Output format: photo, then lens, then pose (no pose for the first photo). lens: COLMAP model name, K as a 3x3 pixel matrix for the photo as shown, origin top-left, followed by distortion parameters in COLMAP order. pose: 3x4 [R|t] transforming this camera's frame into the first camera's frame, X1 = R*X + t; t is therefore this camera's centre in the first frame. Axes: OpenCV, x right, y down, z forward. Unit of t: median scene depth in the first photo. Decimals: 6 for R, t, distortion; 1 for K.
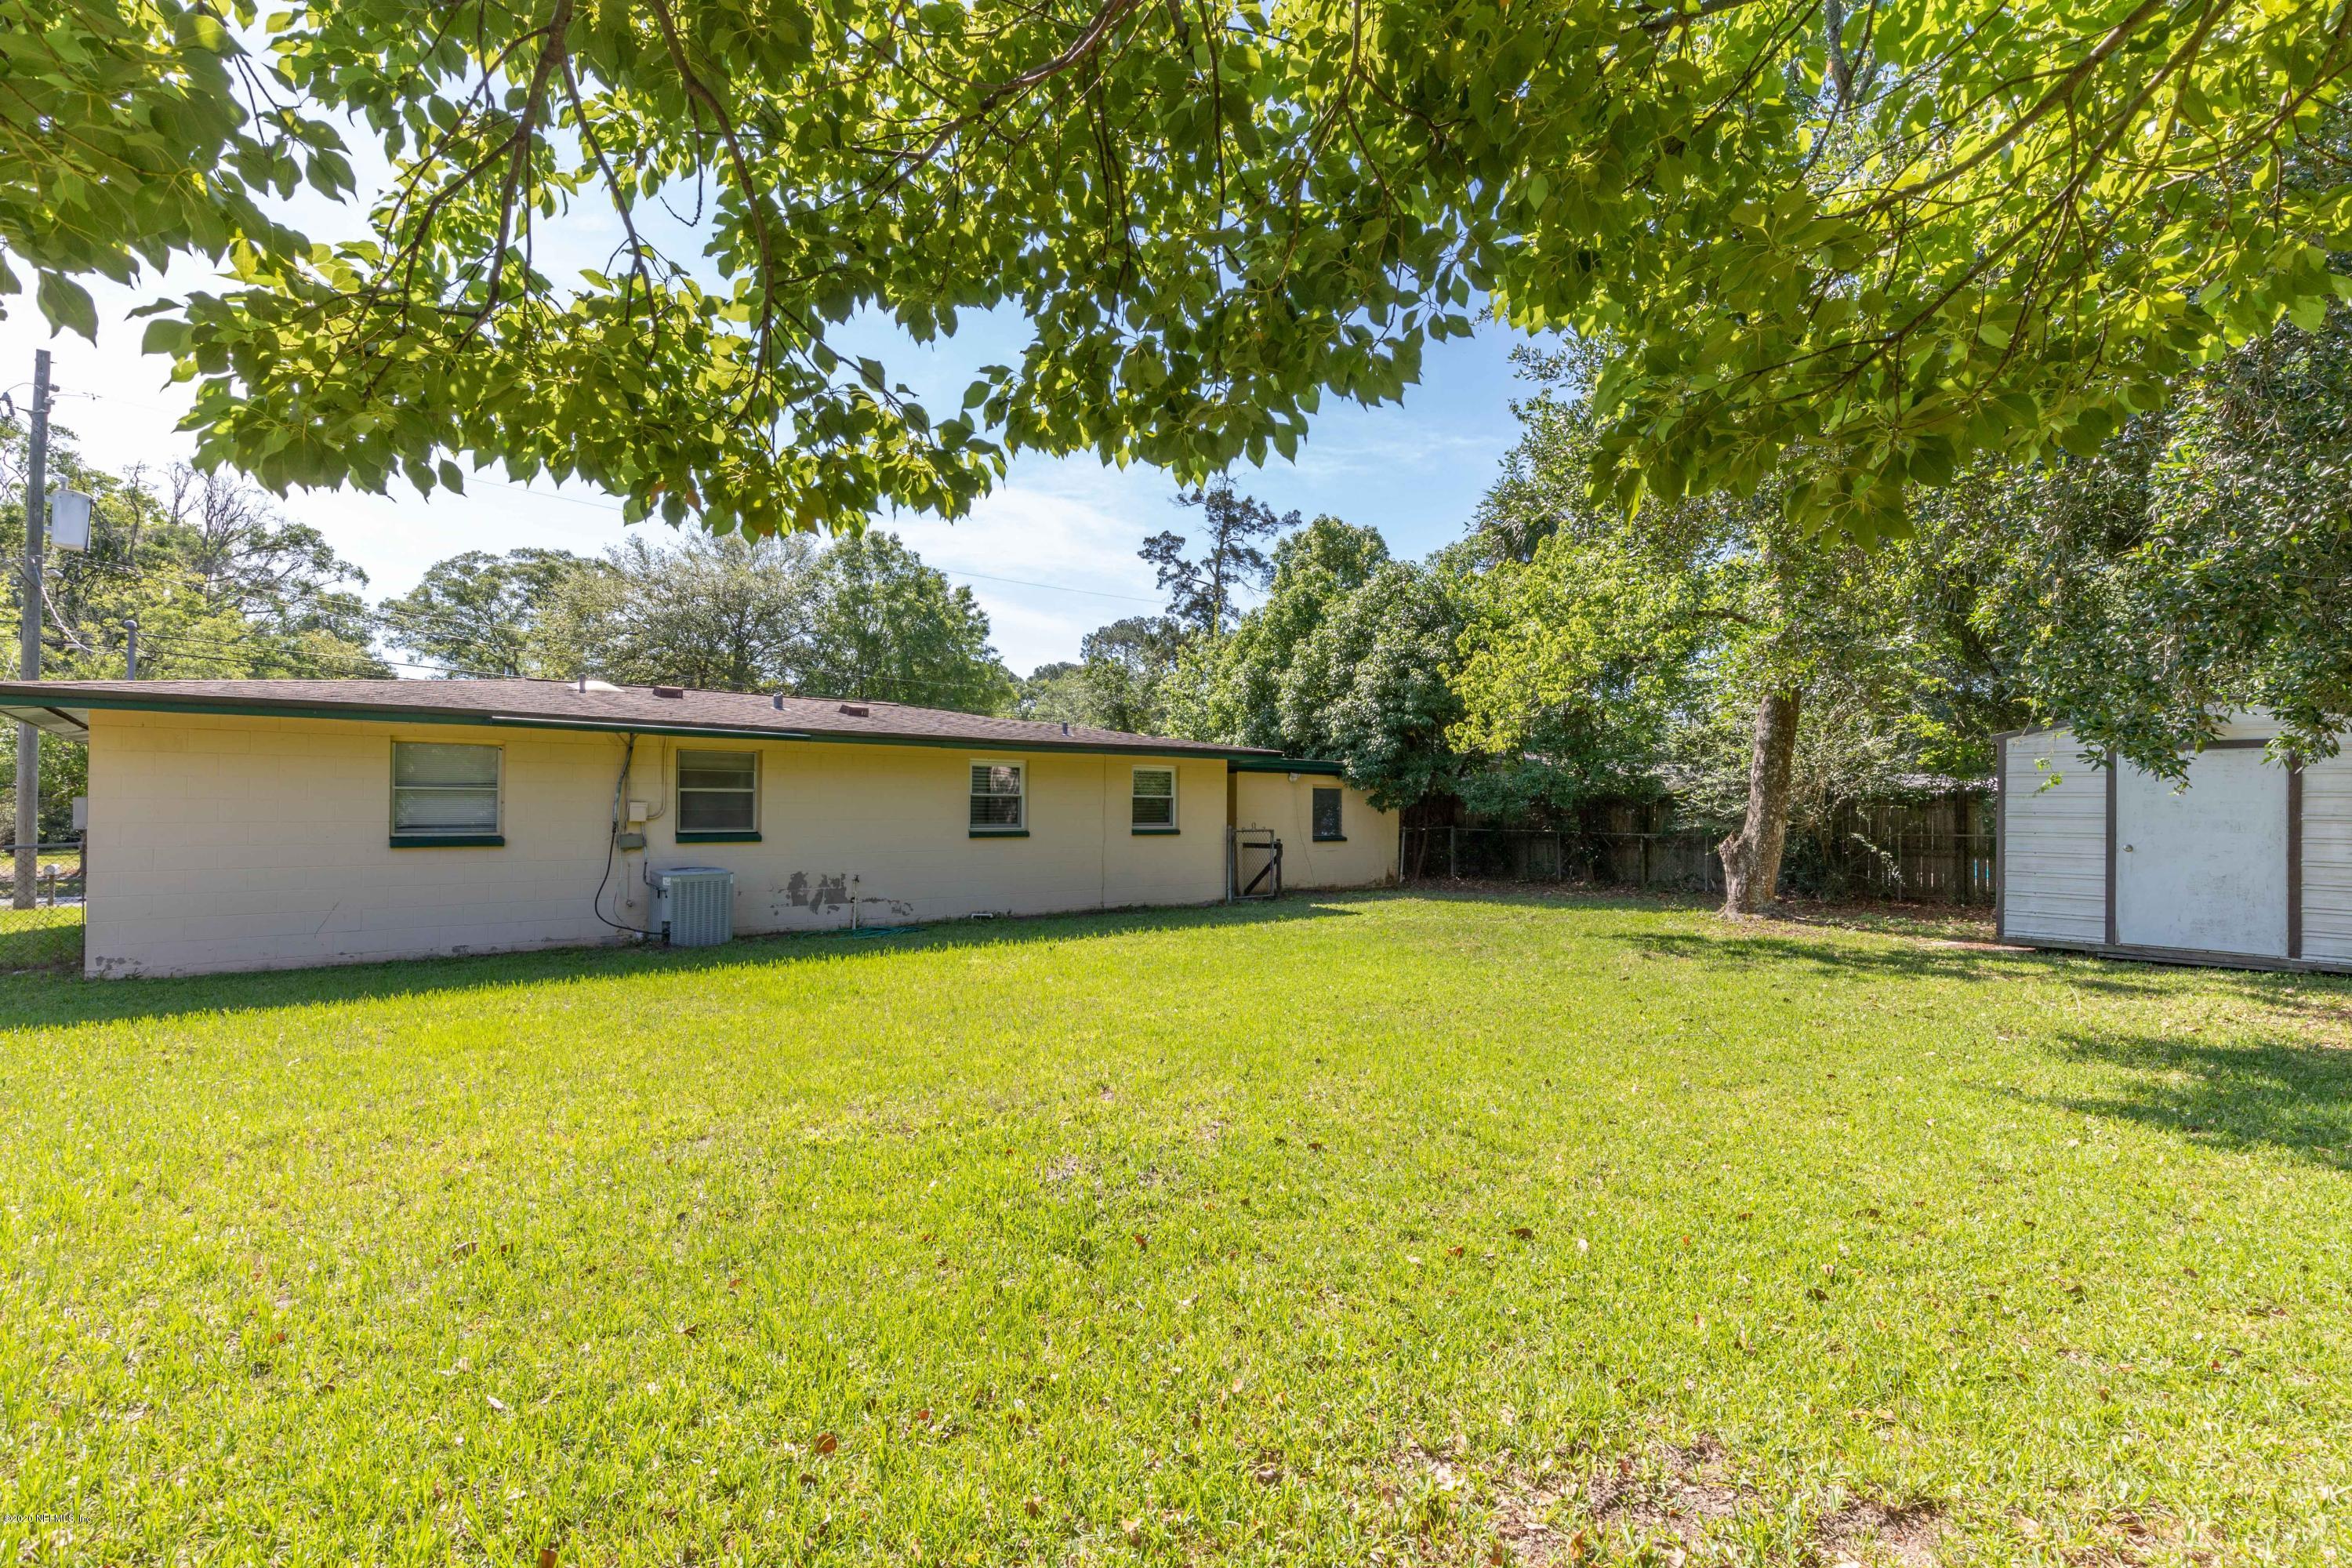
lens RADIAL K [[1046.6, 0, 1176.0], [0, 1046.6, 784.0], [0, 0, 1]] dist [0.003550, 0.000274]
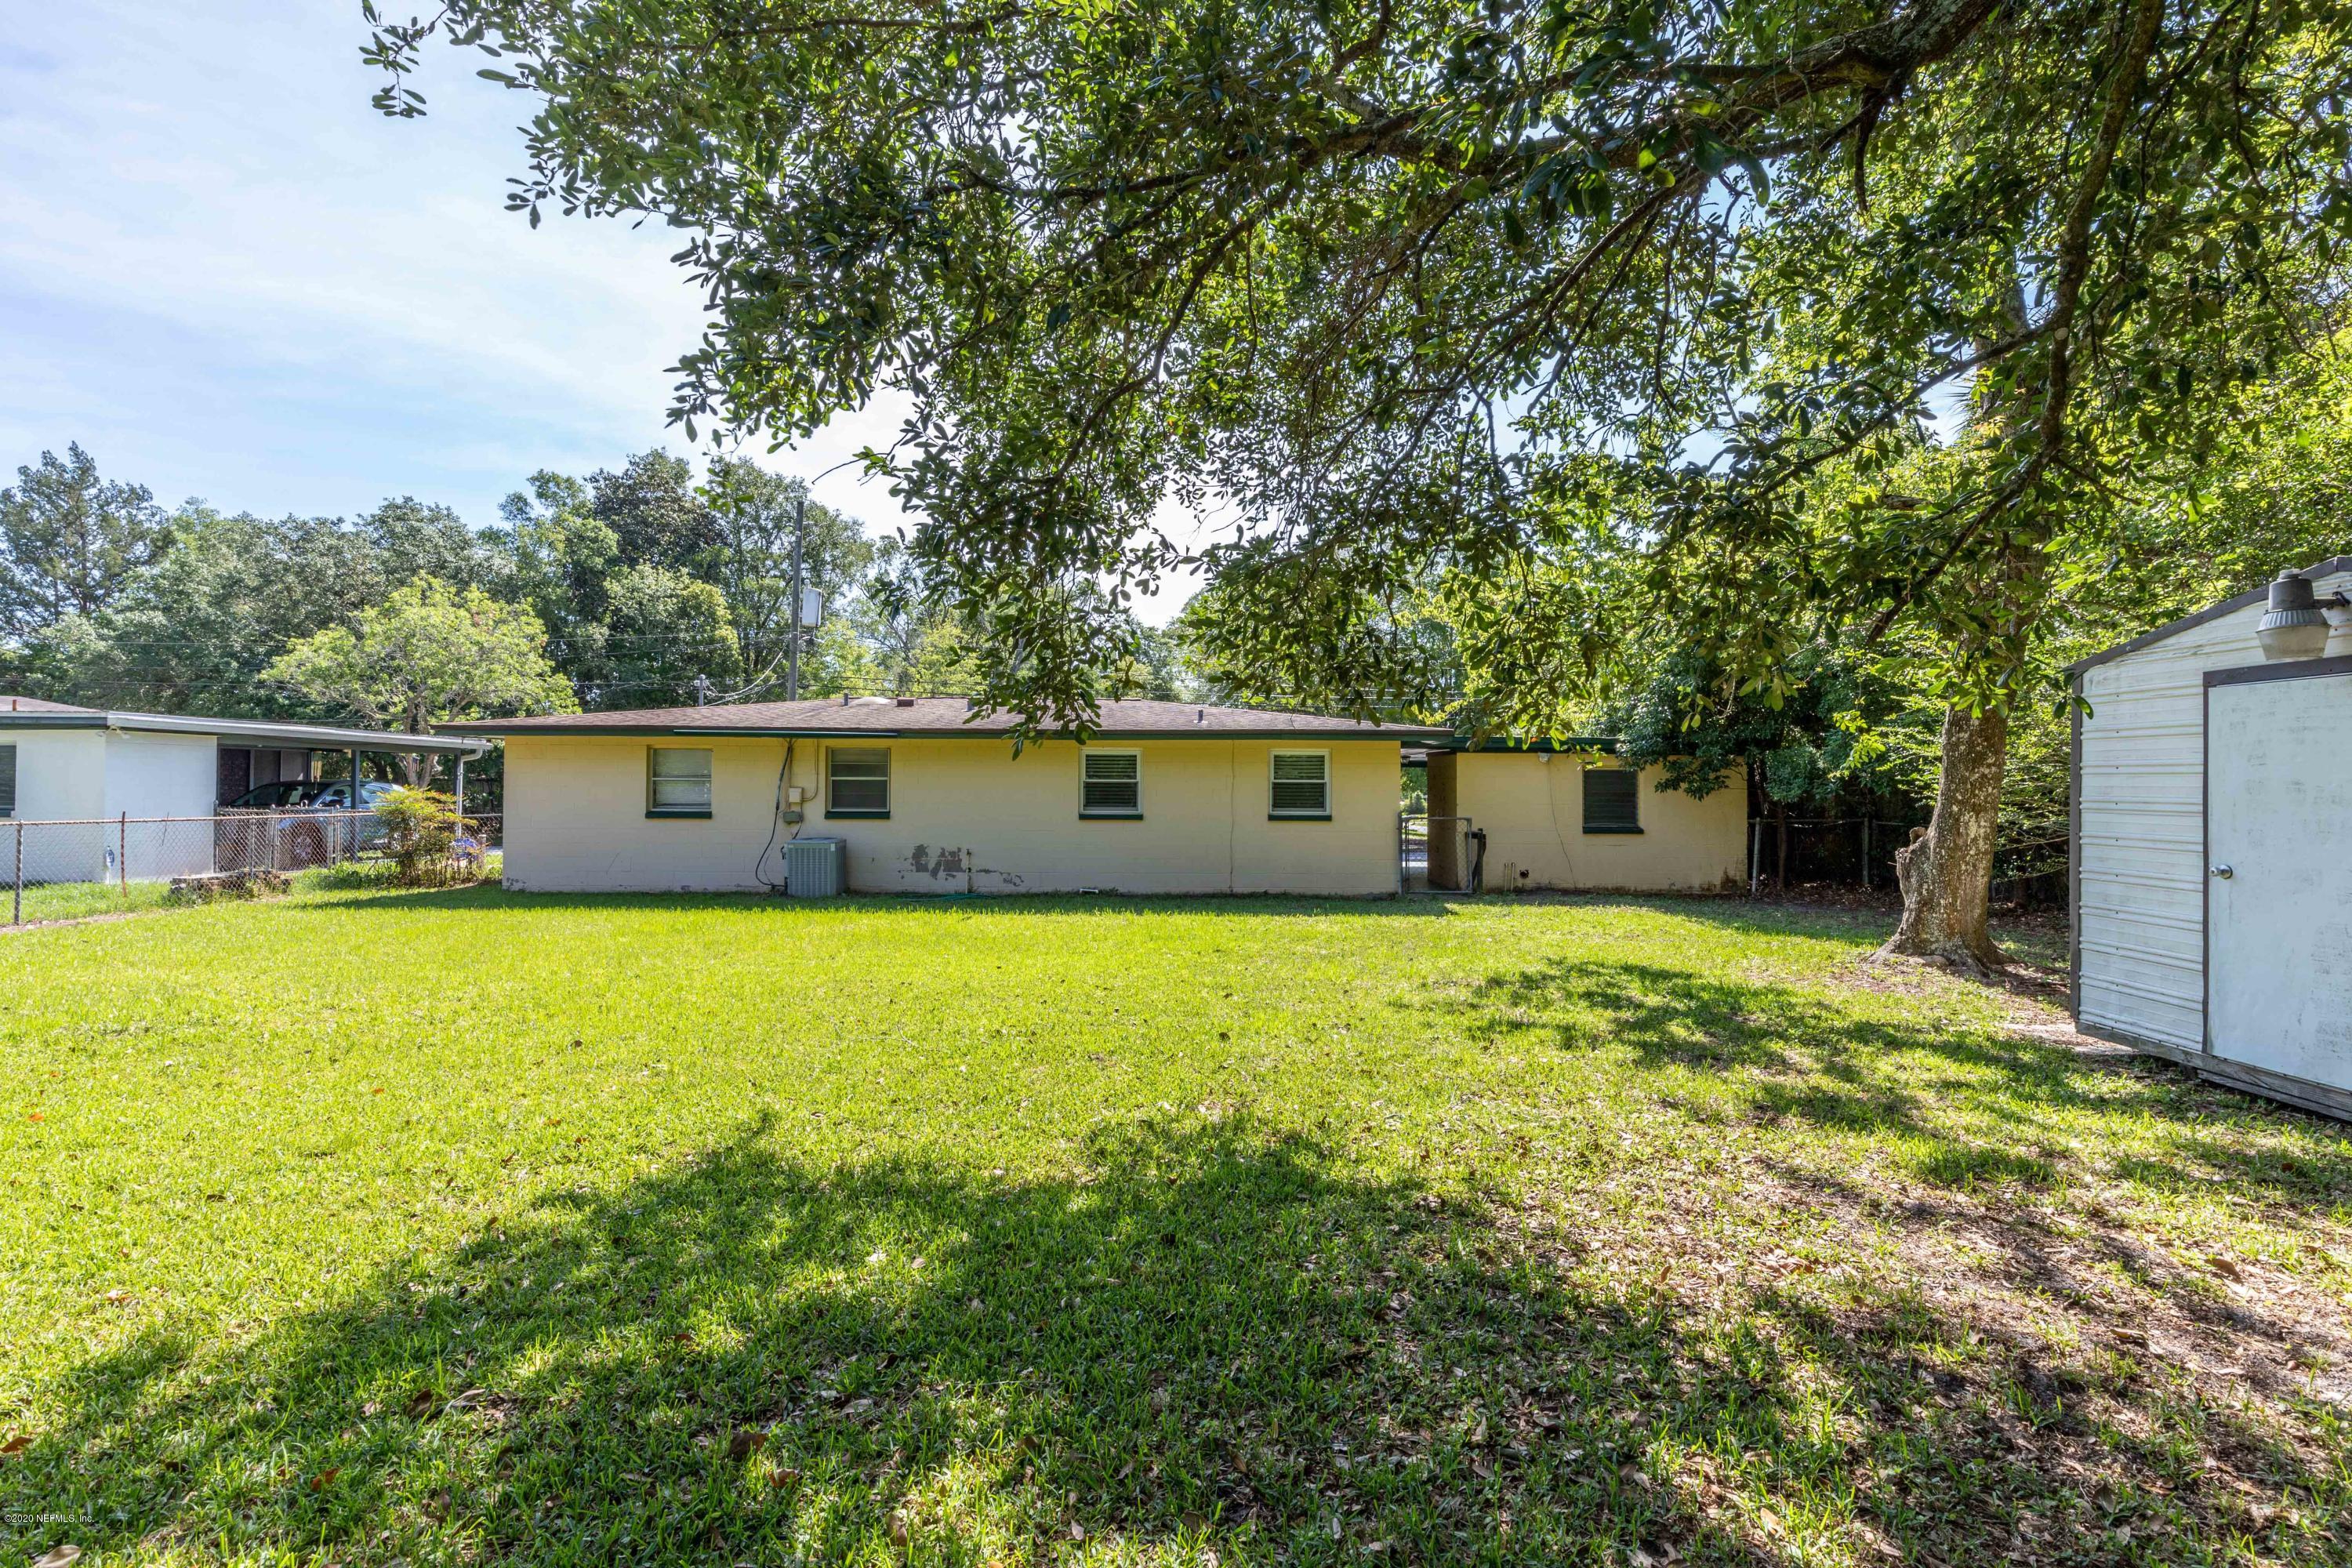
lens RADIAL K [[1082.2, 0, 1203.2], [0, 1082.2, 776.7], [0, 0, 1]] dist [0.003213, 0.000131]
pose [[0.779891, -0.008532, -0.625858, 0.697789], [0.015172, 0.999871, 0.005275, 0.003351], [0.625732, -0.013610, 0.779919, 0.225558]]
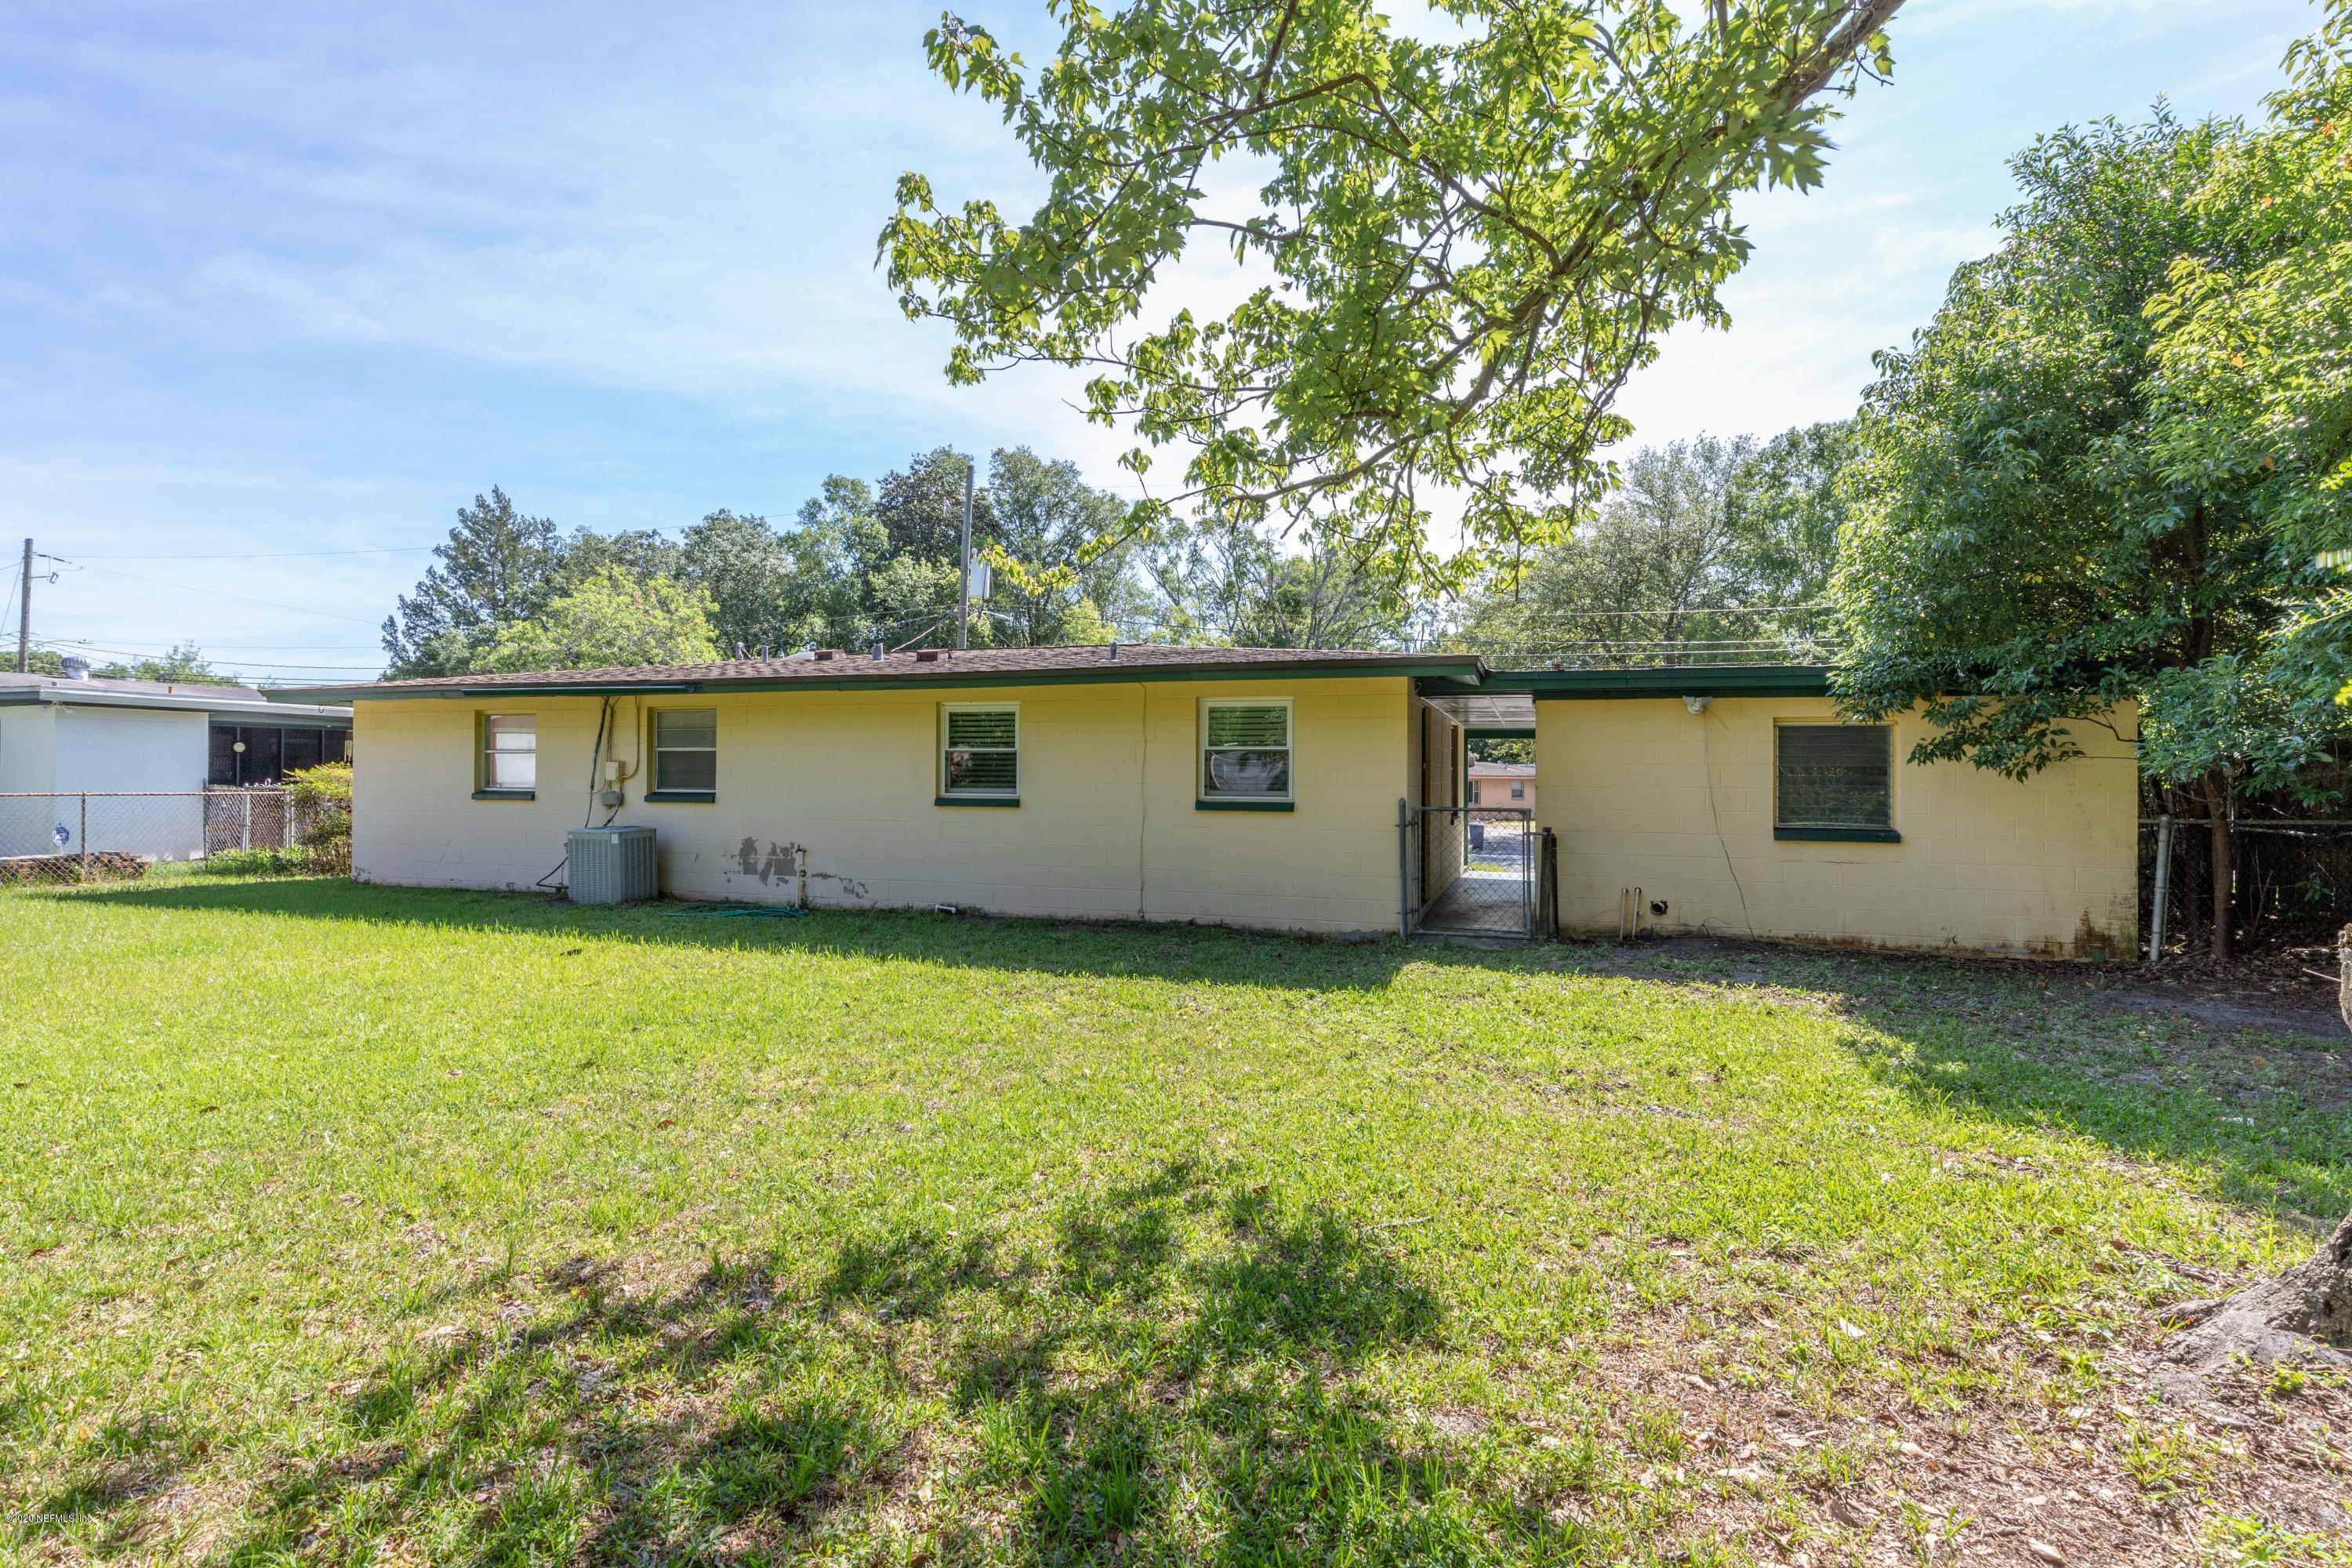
lens RADIAL K [[1082.2, 0, 1203.2], [0, 1082.2, 776.7], [0, 0, 1]] dist [0.003213, 0.000131]
pose [[0.523771, -0.003626, -0.851852, 0.655066], [0.018717, 0.999799, 0.007253, 0.032559], [0.851654, -0.019743, 0.523733, 0.857048]]
